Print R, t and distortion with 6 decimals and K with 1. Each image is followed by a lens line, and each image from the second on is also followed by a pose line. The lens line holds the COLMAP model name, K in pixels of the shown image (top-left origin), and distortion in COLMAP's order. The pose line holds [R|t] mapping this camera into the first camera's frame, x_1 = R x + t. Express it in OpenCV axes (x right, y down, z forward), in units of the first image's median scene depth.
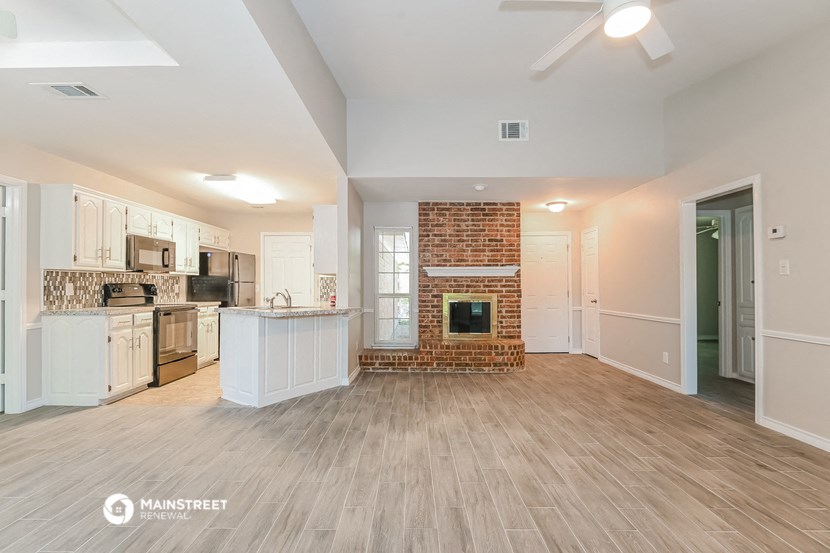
lens RADIAL K [[377.3, 0, 398.0], [0, 377.3, 283.7], [0, 0, 1]] dist [-0.002945, -0.002113]
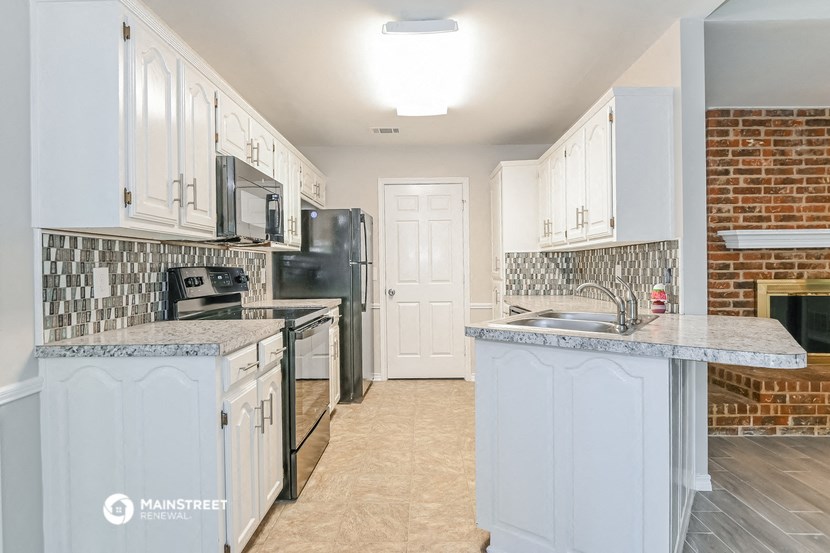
lens RADIAL K [[445.0, 0, 407.6], [0, 445.0, 270.0], [0, 0, 1]] dist [0.002599, 0.000786]
pose [[0.999874, -0.010795, -0.011628, -0.503342], [0.010894, 0.999905, 0.008475, 0.000997], [0.011535, -0.008601, 0.999896, 0.493109]]
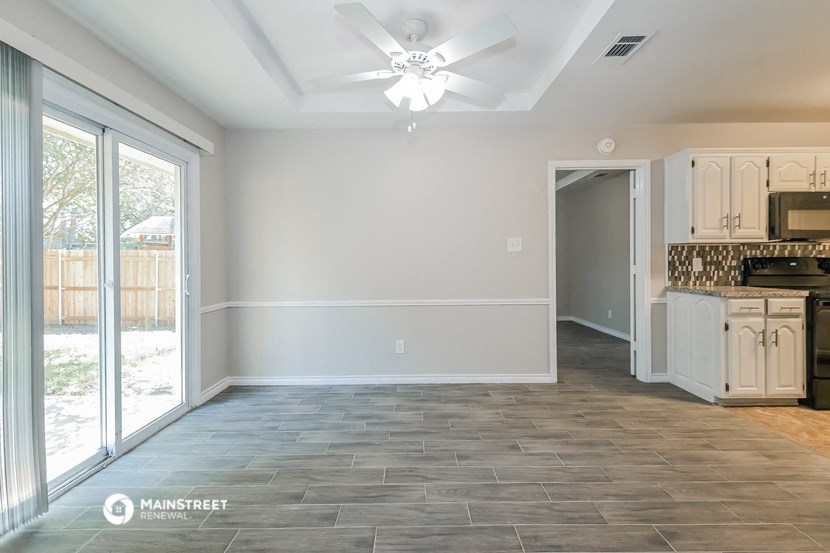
lens RADIAL K [[377.3, 0, 420.1], [0, 377.3, 261.7], [0, 0, 1]] dist [-0.002945, -0.002113]
pose [[0.029379, 0.003311, -0.999563, 0.018772], [0.009978, 0.999944, 0.003606, -0.001940], [0.999519, -0.010080, 0.029345, 0.275727]]
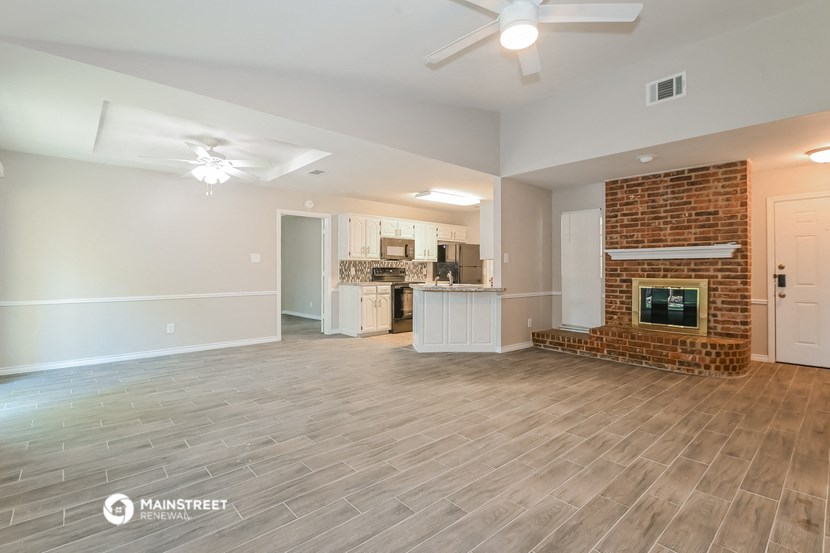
lens RADIAL K [[377.3, 0, 415.3], [0, 377.3, 270.0], [0, 0, 1]] dist [-0.002945, -0.002113]
pose [[0.688802, 0.001519, -0.724948, 0.568371], [0.000372, 0.999997, 0.002449, 0.005715], [0.724949, -0.001957, 0.688799, -0.010266]]
